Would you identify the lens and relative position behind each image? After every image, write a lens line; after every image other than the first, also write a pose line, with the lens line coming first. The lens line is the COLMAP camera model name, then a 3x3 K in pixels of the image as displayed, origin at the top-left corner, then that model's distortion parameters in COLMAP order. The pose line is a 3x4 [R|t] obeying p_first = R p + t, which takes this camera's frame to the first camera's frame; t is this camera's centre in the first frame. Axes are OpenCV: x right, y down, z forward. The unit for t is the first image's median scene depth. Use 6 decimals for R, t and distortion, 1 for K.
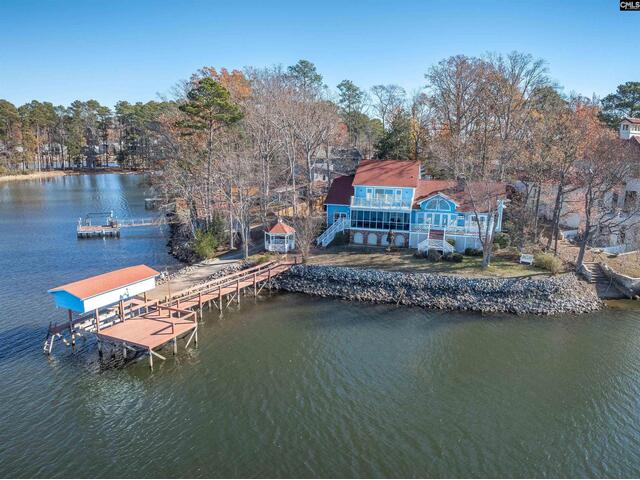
lens RADIAL K [[465.1, 0, 320.0], [0, 465.1, 240.0], [0, 0, 1]] dist [-0.042011, -0.005803]
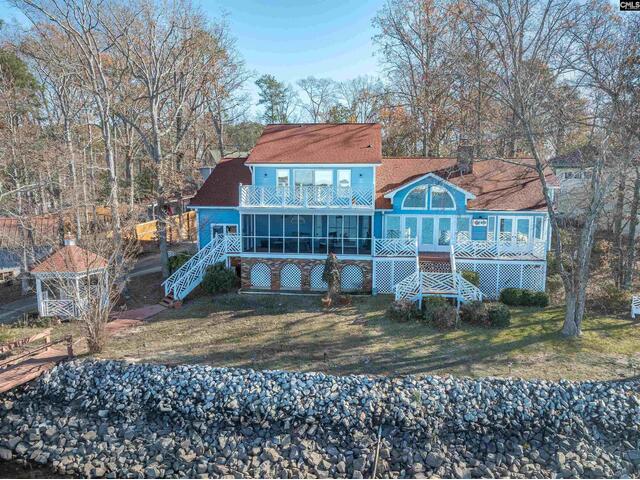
lens RADIAL K [[462.3, 0, 320.0], [0, 462.3, 240.0], [0, 0, 1]] dist [-0.046086, -0.001719]
pose [[0.990996, -0.030767, 0.130312, 0.086647], [0.041022, 0.996206, -0.076756, -0.002539], [-0.127456, 0.081410, 0.988498, 0.574280]]
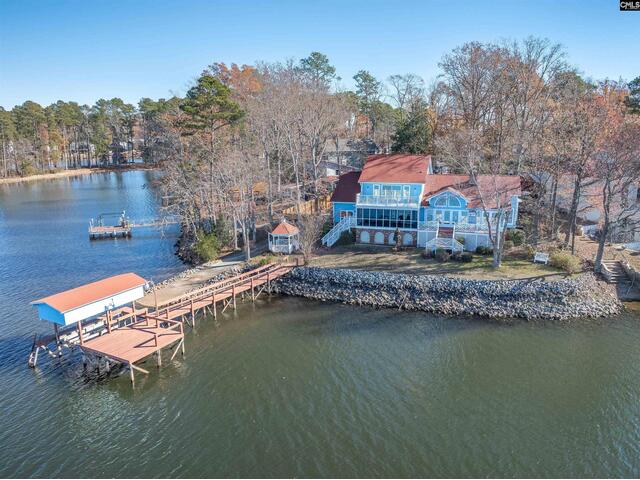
lens RADIAL K [[462.3, 0, 320.0], [0, 462.3, 240.0], [0, 0, 1]] dist [-0.046086, -0.001719]
pose [[0.998121, -0.013762, -0.059710, 0.048791], [0.015039, 0.999666, 0.020994, -0.020101], [0.059401, -0.021853, 0.997995, 0.037044]]
